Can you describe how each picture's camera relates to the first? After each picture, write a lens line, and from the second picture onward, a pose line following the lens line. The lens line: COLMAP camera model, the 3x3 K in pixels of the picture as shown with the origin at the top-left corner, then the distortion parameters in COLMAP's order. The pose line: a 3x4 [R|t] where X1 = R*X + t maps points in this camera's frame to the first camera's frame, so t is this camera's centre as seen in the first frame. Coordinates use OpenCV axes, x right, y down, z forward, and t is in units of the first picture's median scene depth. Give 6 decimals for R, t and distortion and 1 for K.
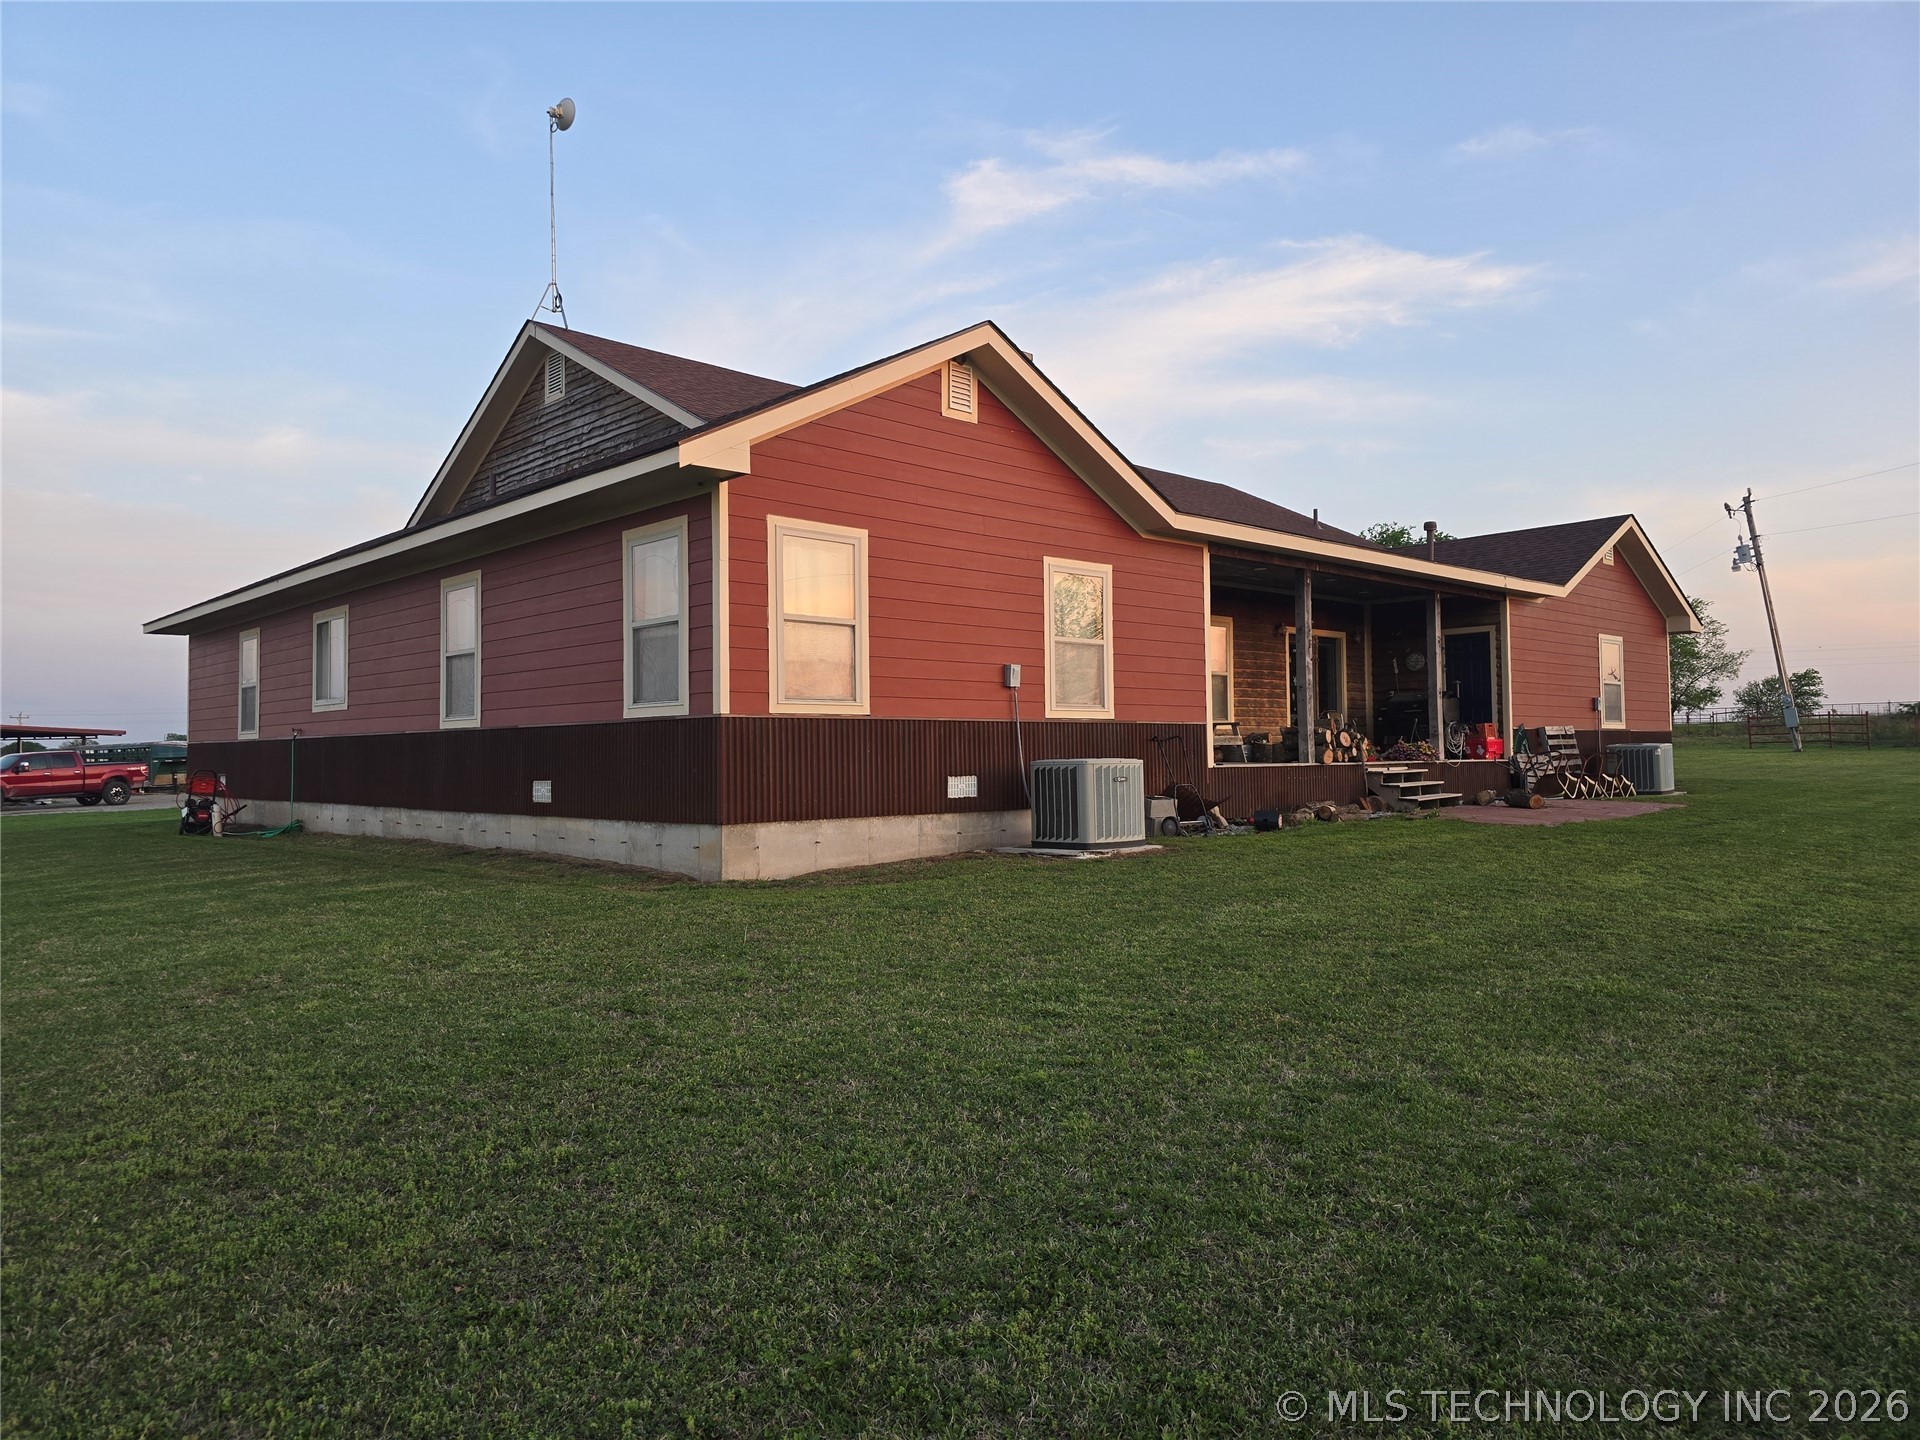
lens RADIAL K [[1321.1, 0, 960.0], [0, 1321.1, 720.0], [0, 0, 1]] dist [-0.005297, -0.002855]
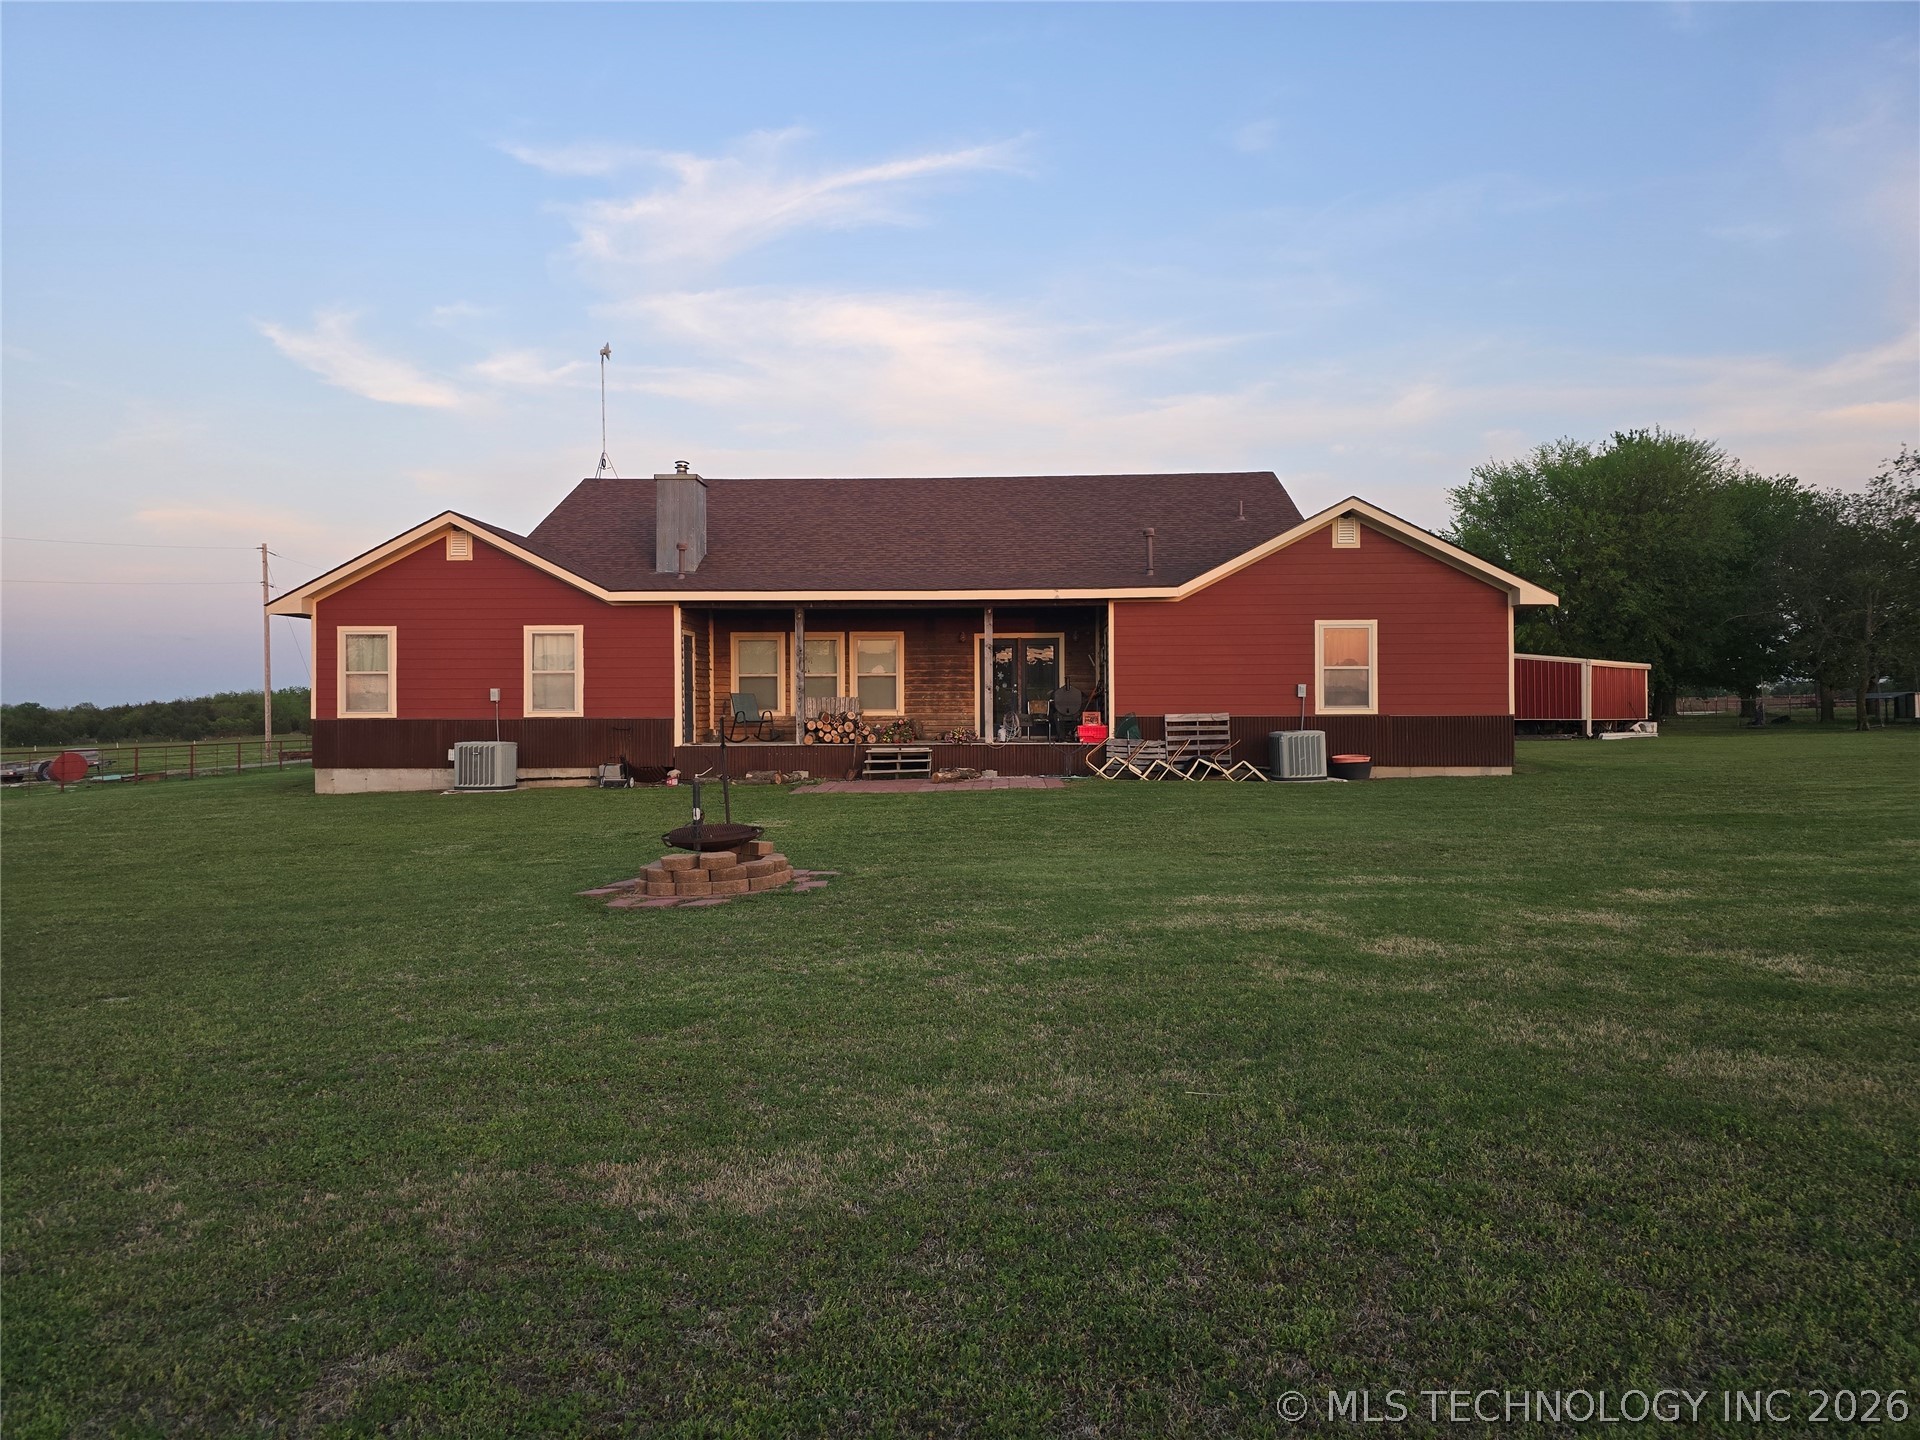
lens RADIAL K [[1280.8, 0, 960.0], [0, 1280.8, 720.0], [0, 0, 1]] dist [0.010297, 0.000657]
pose [[0.717234, 0.013335, -0.696704, 1.563706], [0.015939, 0.999241, 0.035533, -0.045886], [0.696650, -0.036590, 0.716478, 0.153967]]
